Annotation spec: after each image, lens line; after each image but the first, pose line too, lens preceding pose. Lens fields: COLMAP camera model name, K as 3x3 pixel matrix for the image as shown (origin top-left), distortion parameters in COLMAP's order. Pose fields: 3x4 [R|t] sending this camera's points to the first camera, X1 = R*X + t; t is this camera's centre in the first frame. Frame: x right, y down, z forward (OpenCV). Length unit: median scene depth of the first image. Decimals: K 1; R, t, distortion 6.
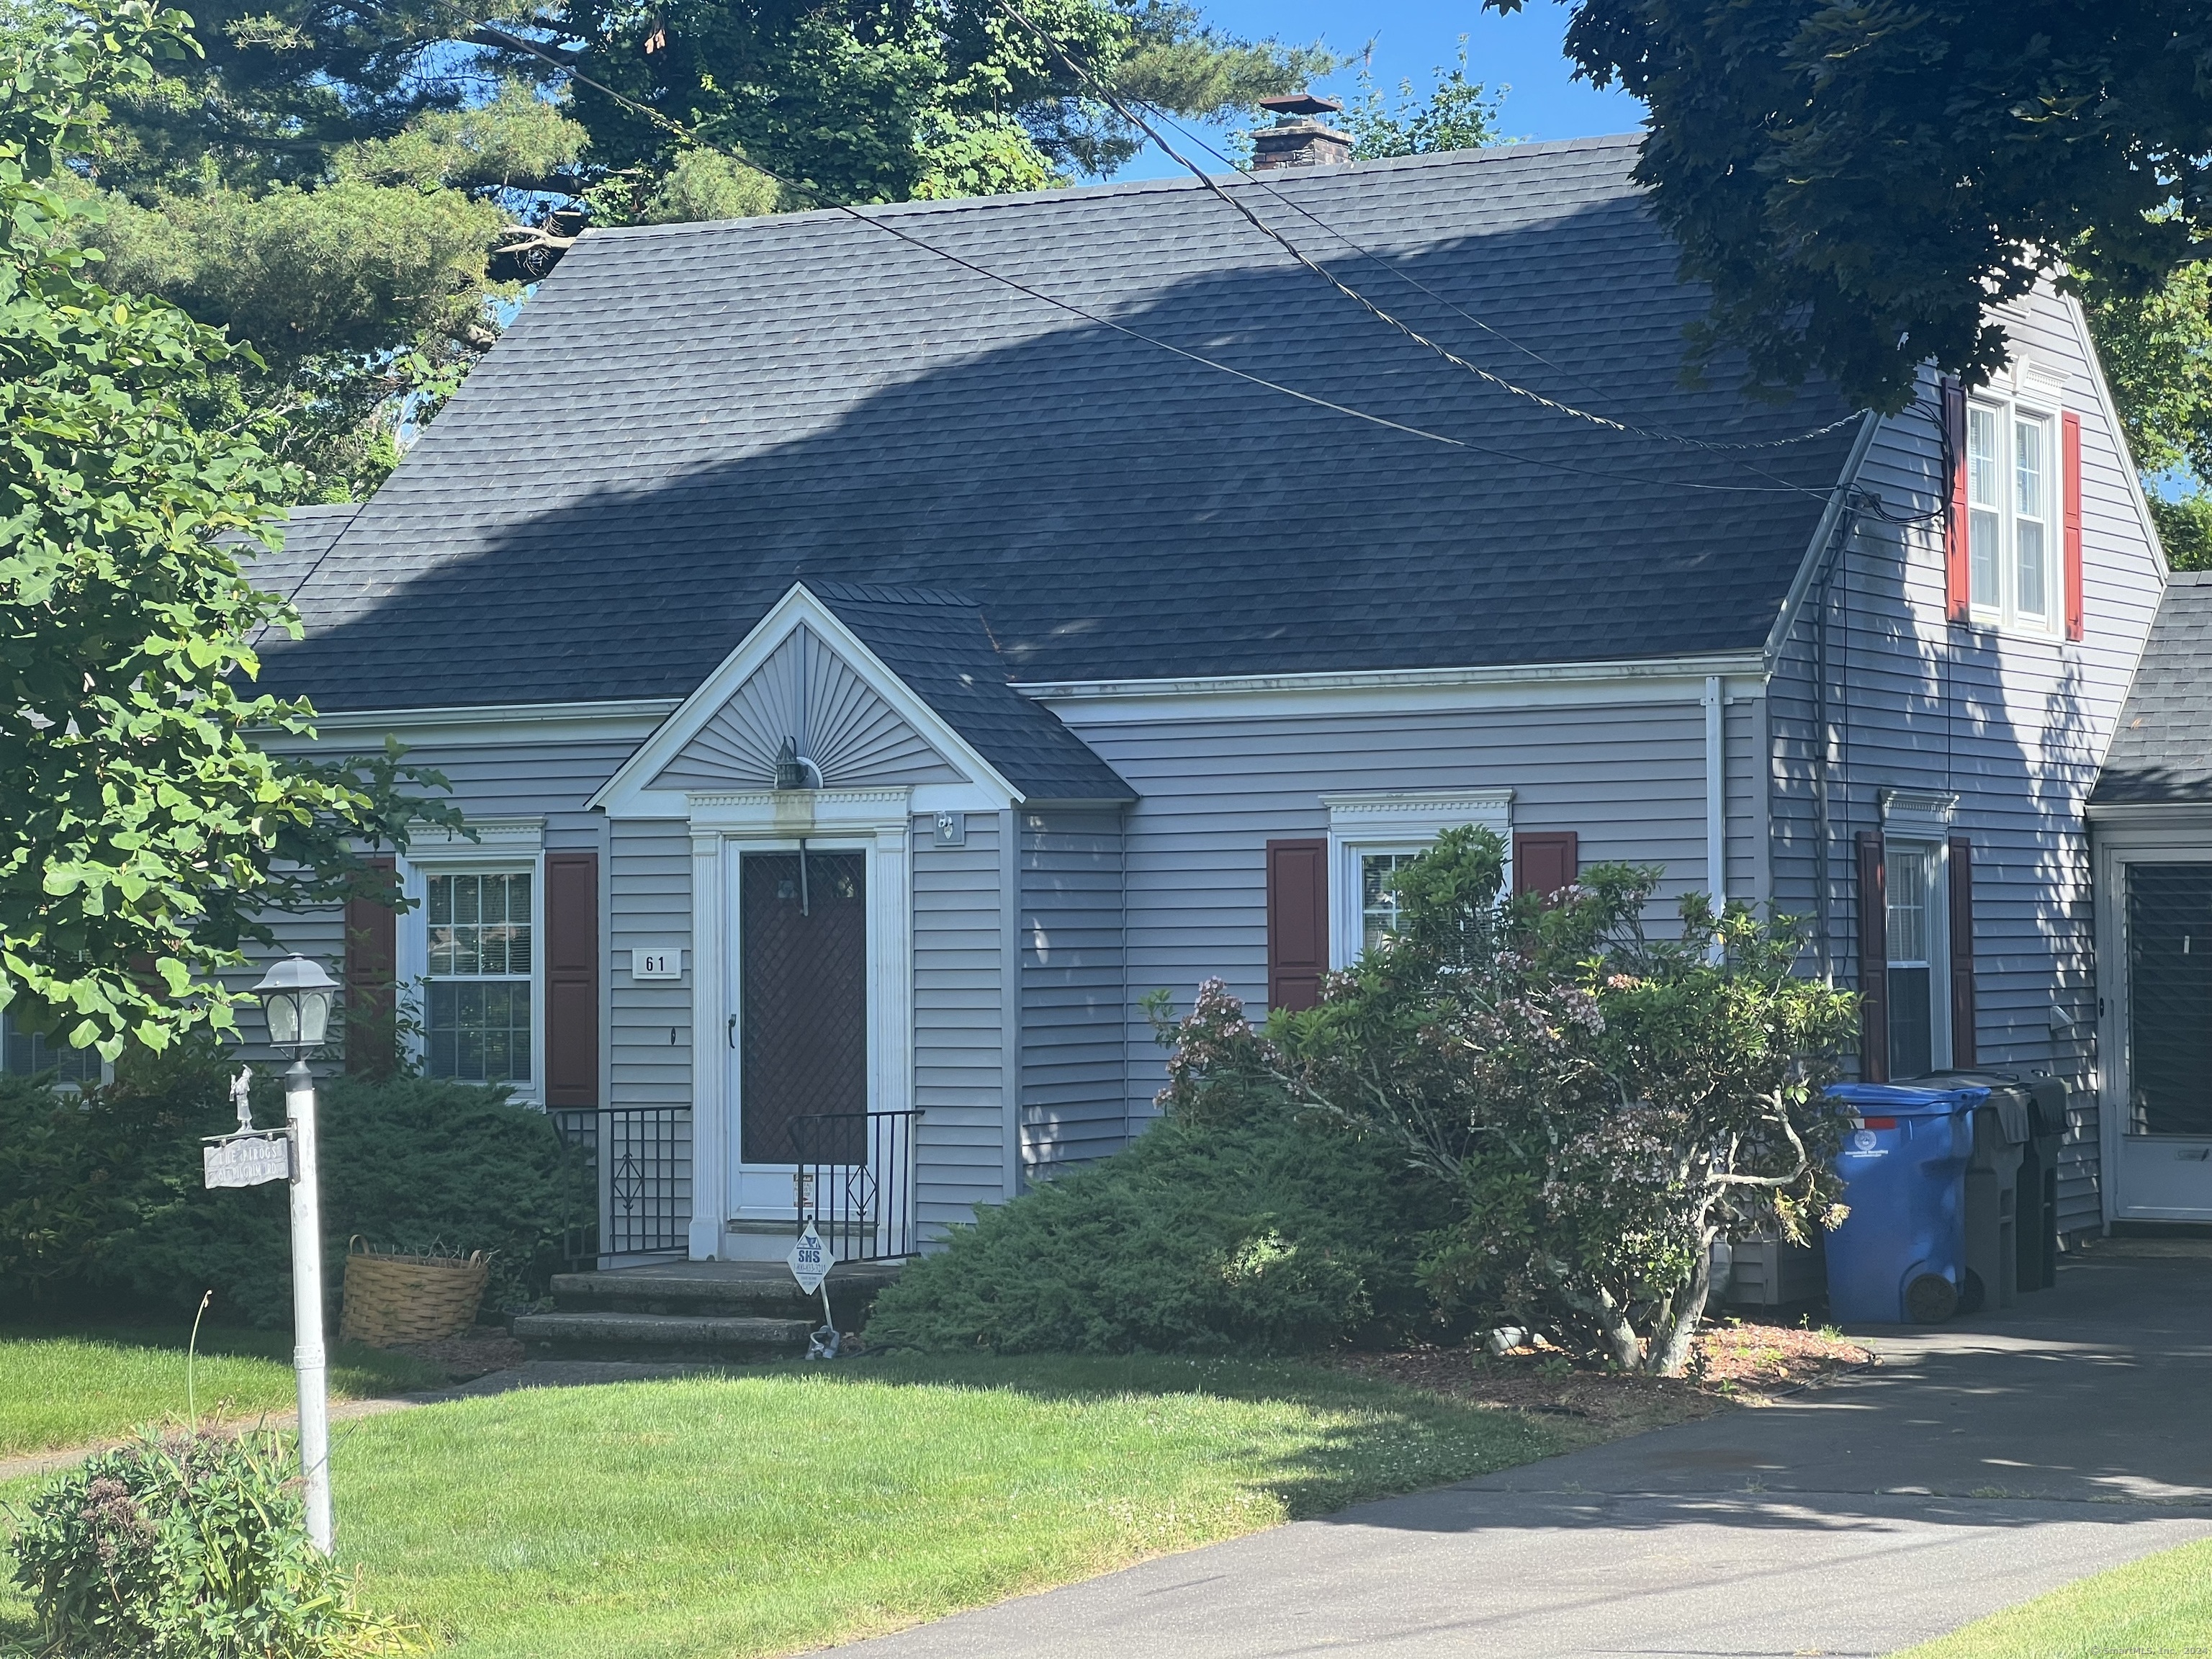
lens RADIAL K [[5094.2, 0, 1093.9], [0, 5094.2, 777.7], [0, 0, 1]] dist [0.009400, 3.775596]
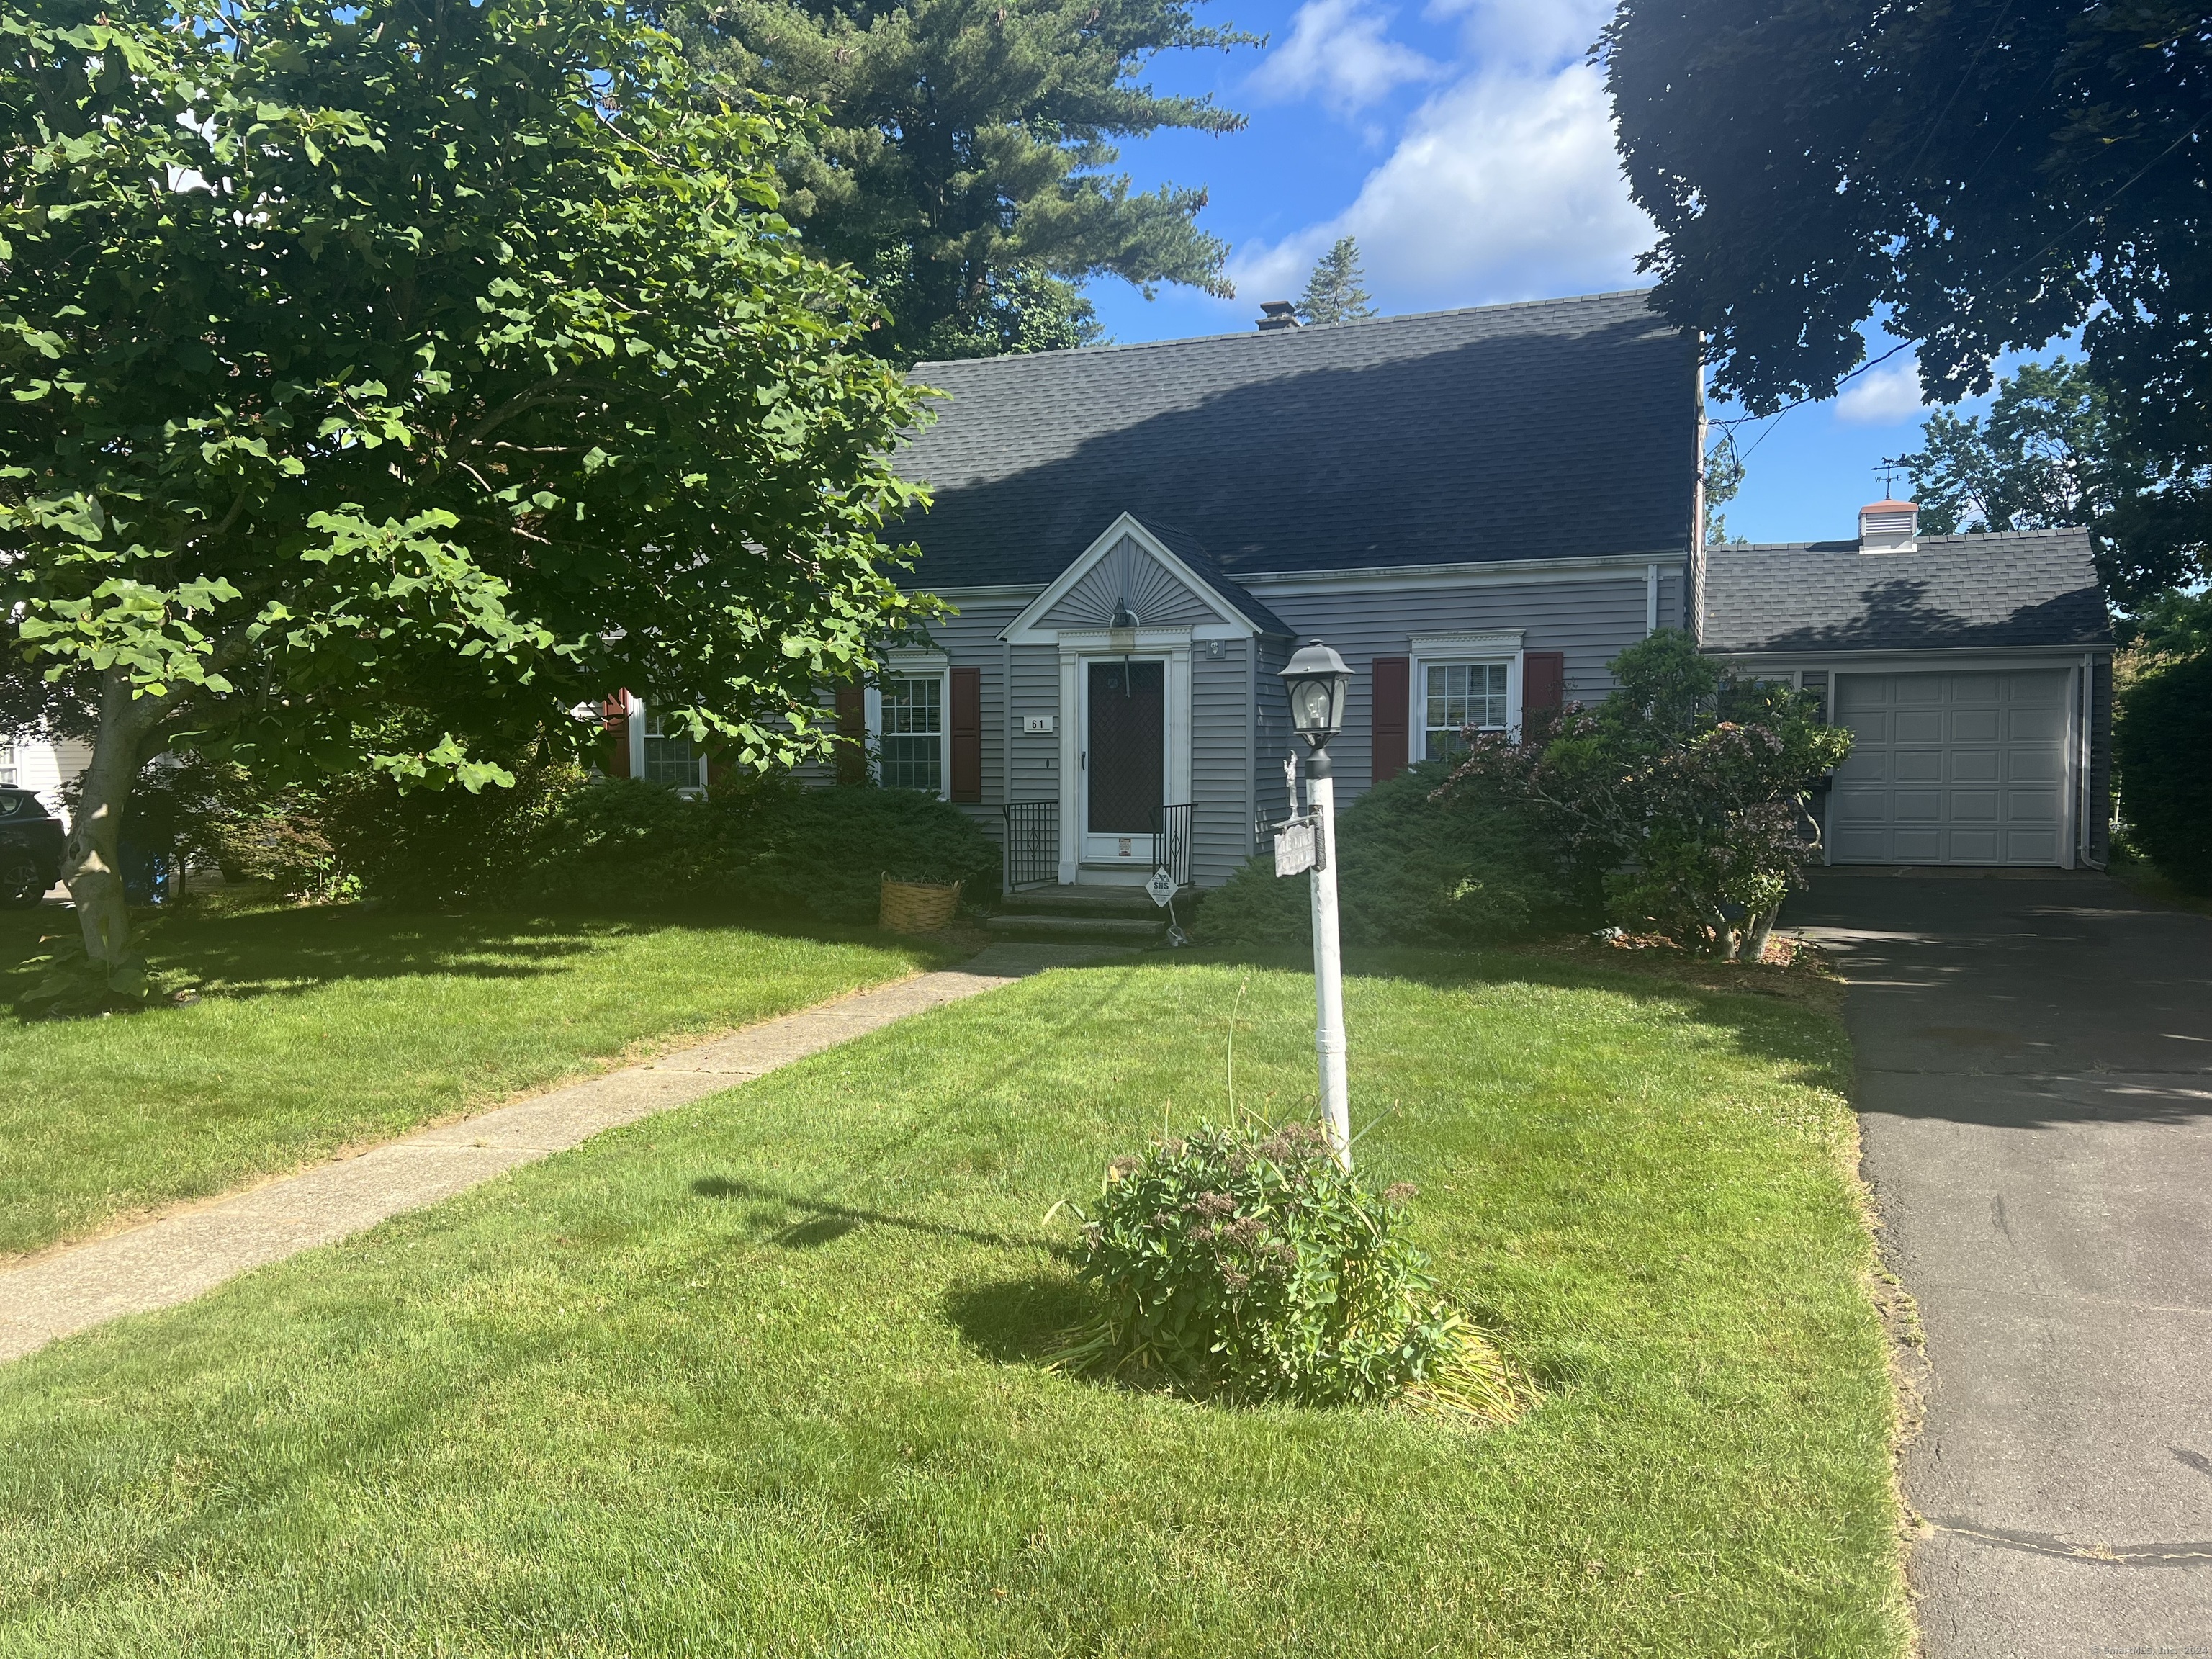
lens RADIAL K [[1668.9, 0, 1094.3], [0, 1668.9, 832.5], [0, 0, 1]] dist [0.228223, -0.477806]
pose [[0.992362, 0.001412, 0.123349, -0.143317], [-0.011385, 0.996715, 0.080186, 0.027526], [-0.122830, -0.080978, 0.989118, 0.406243]]
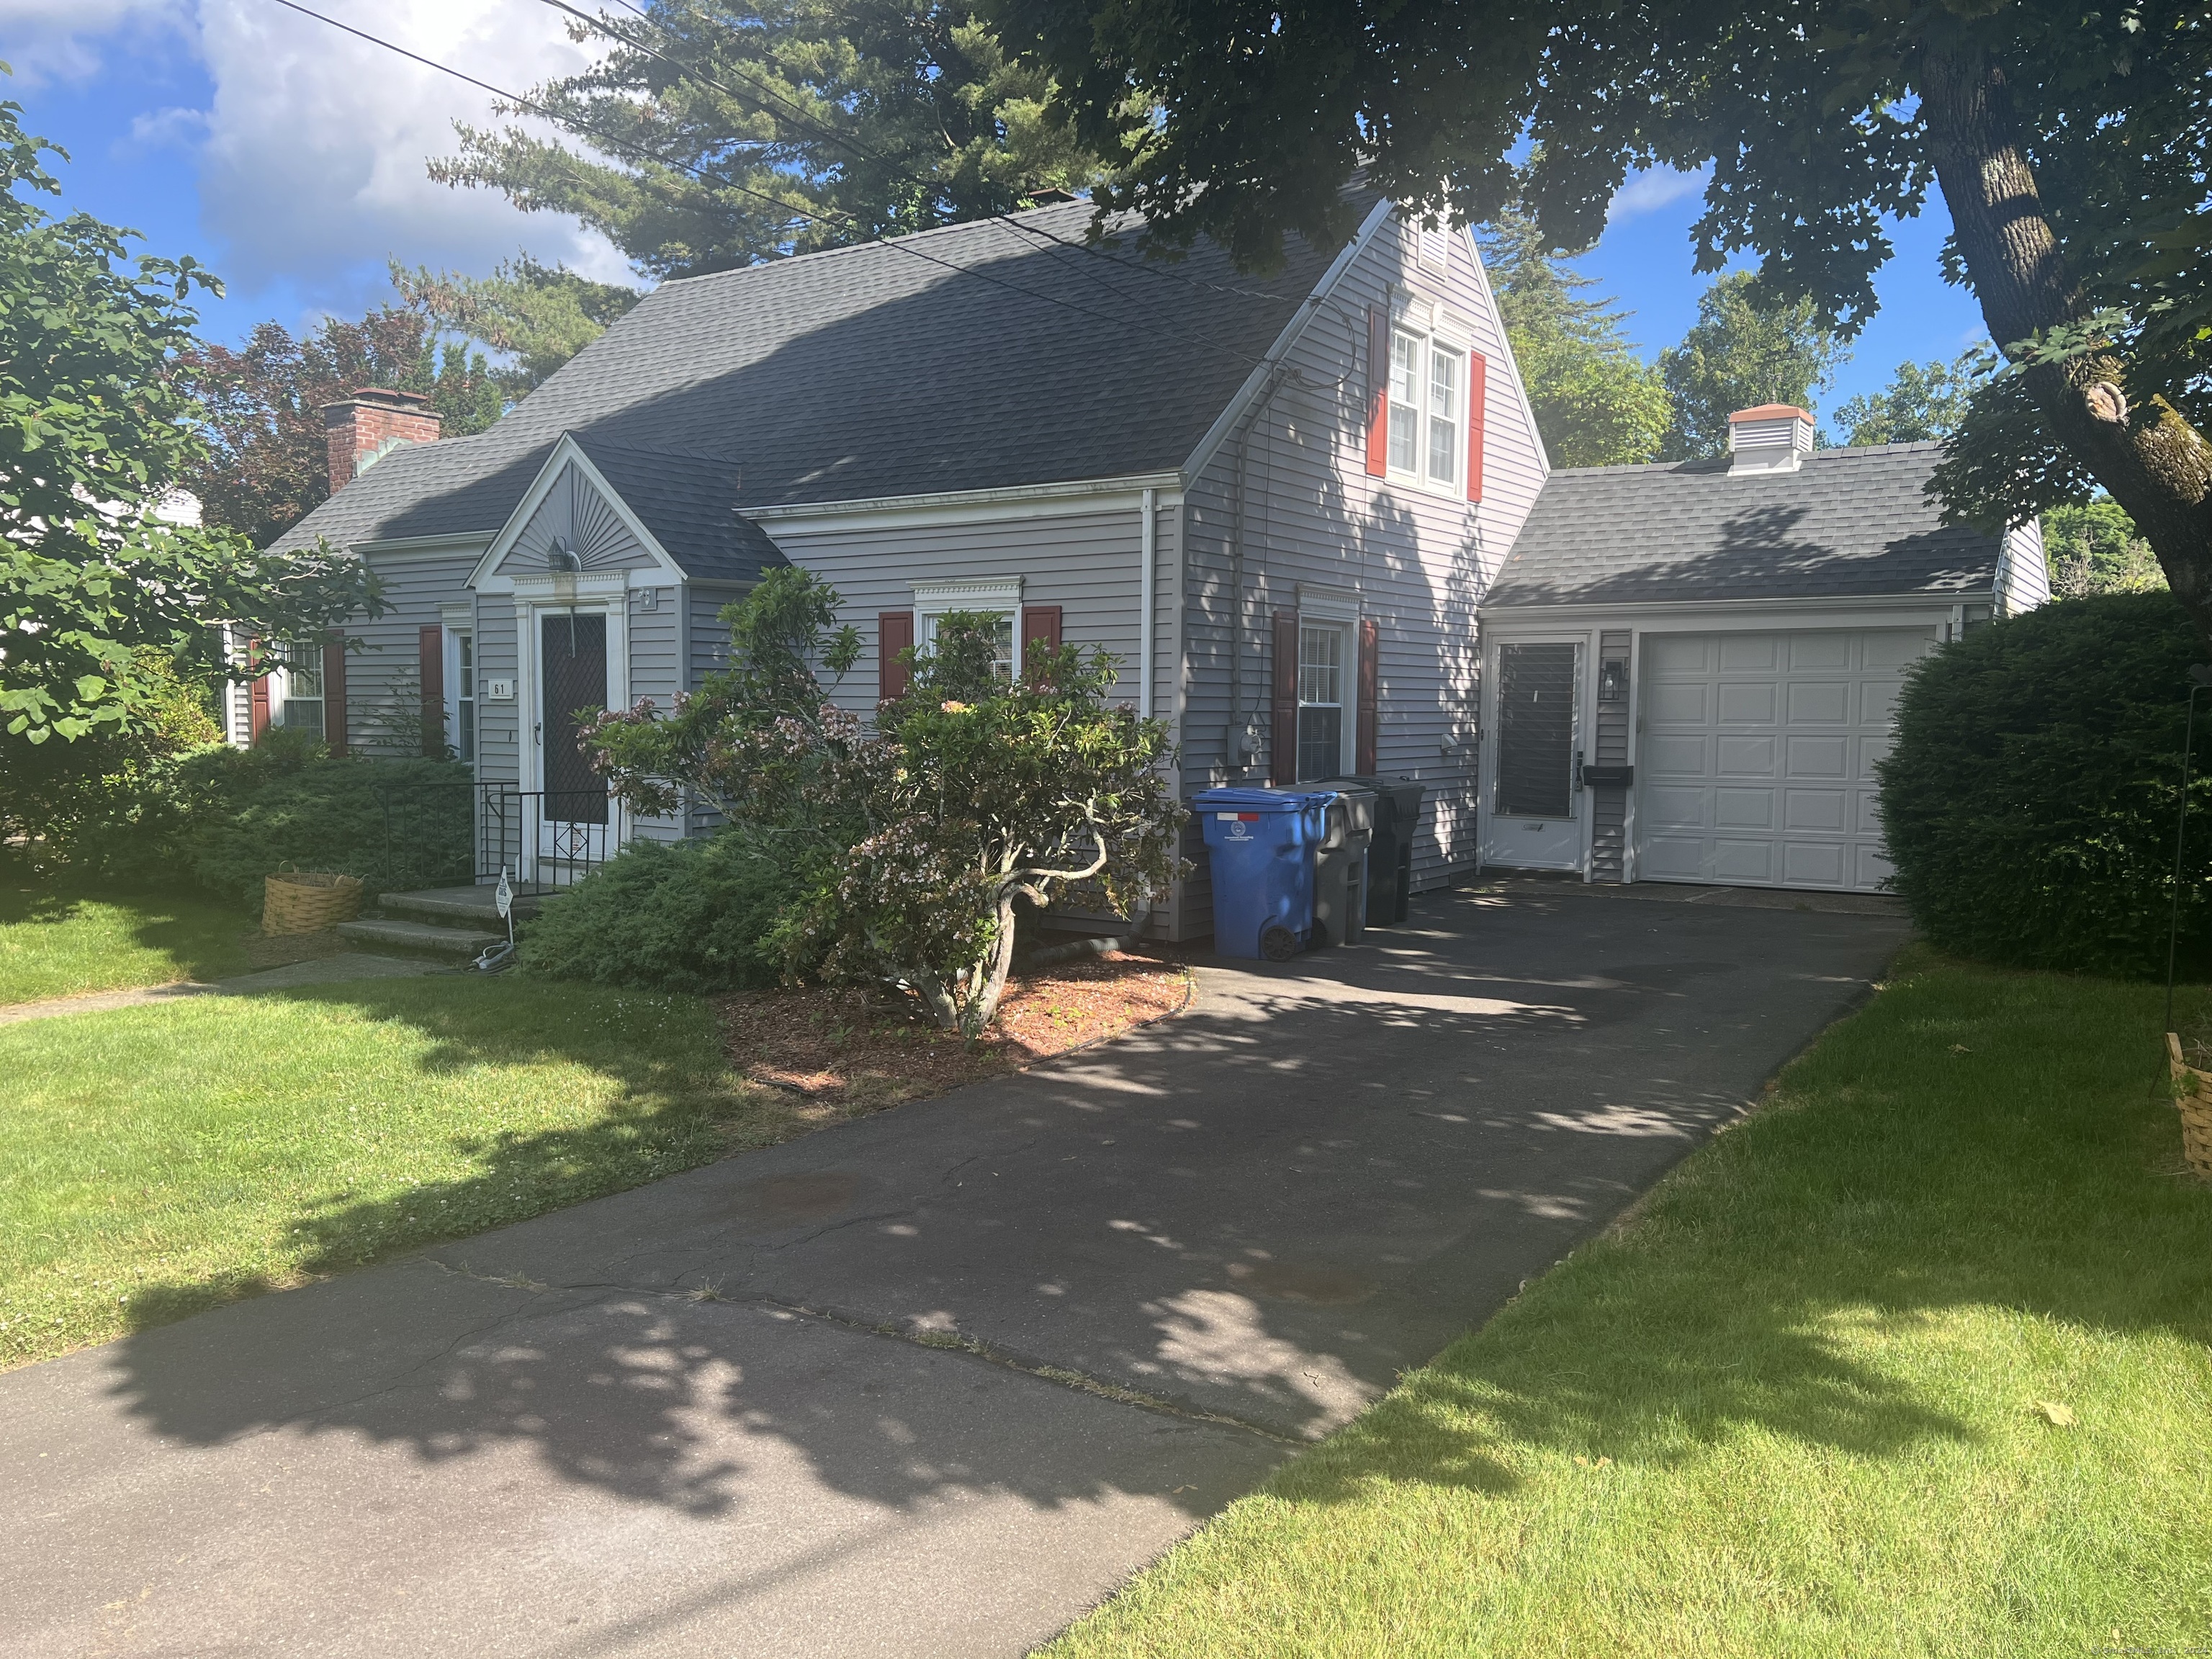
lens RADIAL K [[1683.8, 0, 1106.0], [0, 1683.8, 829.5], [0, 0, 1]] dist [0.120853, -0.176413]
pose [[0.993314, 0.025494, -0.112597, 0.158292], [-0.013539, 0.994307, 0.105691, 0.022327], [0.114651, -0.103460, 0.988004, 0.519242]]
